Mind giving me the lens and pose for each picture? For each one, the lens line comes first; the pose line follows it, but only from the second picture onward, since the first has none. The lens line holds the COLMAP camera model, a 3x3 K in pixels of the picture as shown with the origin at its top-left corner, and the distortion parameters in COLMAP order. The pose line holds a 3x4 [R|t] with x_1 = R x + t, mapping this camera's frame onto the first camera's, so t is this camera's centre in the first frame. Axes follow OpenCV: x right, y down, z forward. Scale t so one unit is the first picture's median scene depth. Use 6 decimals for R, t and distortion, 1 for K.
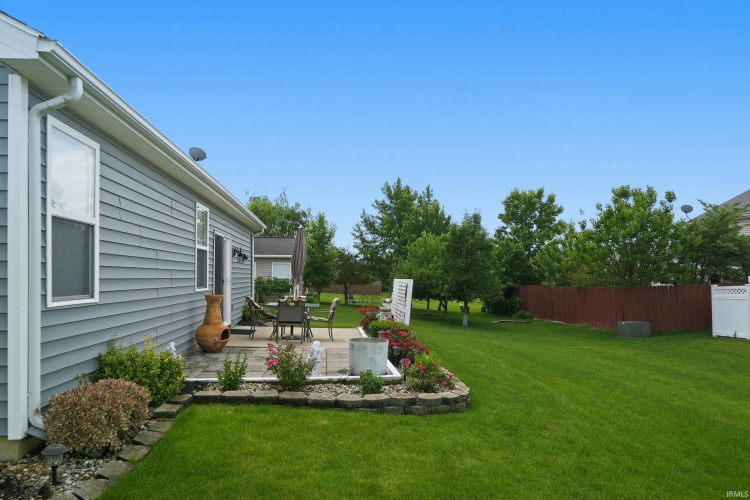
lens RADIAL K [[494.1, 0, 385.8], [0, 494.1, 276.1], [0, 0, 1]] dist [-0.011599, 0.002421]
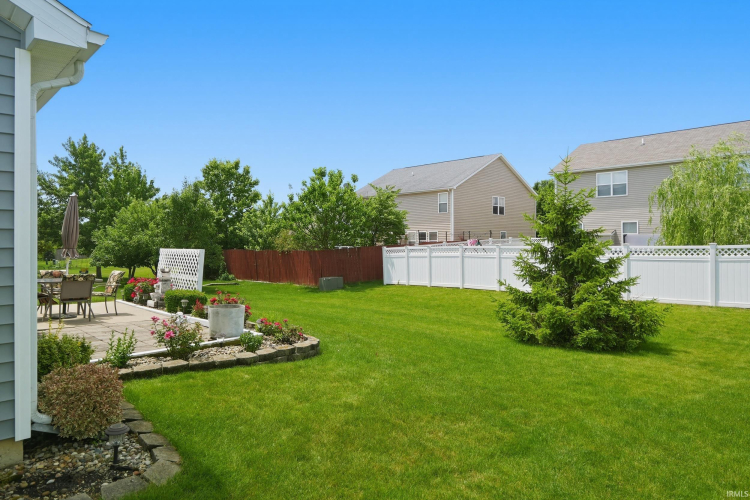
lens RADIAL K [[494.1, 0, 354.5], [0, 494.1, 239.3], [0, 0, 1]] dist [-0.011599, 0.002421]
pose [[0.795312, -0.011662, 0.606089, -0.201672], [0.009273, 0.999932, 0.007073, -0.012115], [-0.606130, -0.000005, 0.795366, -0.031127]]
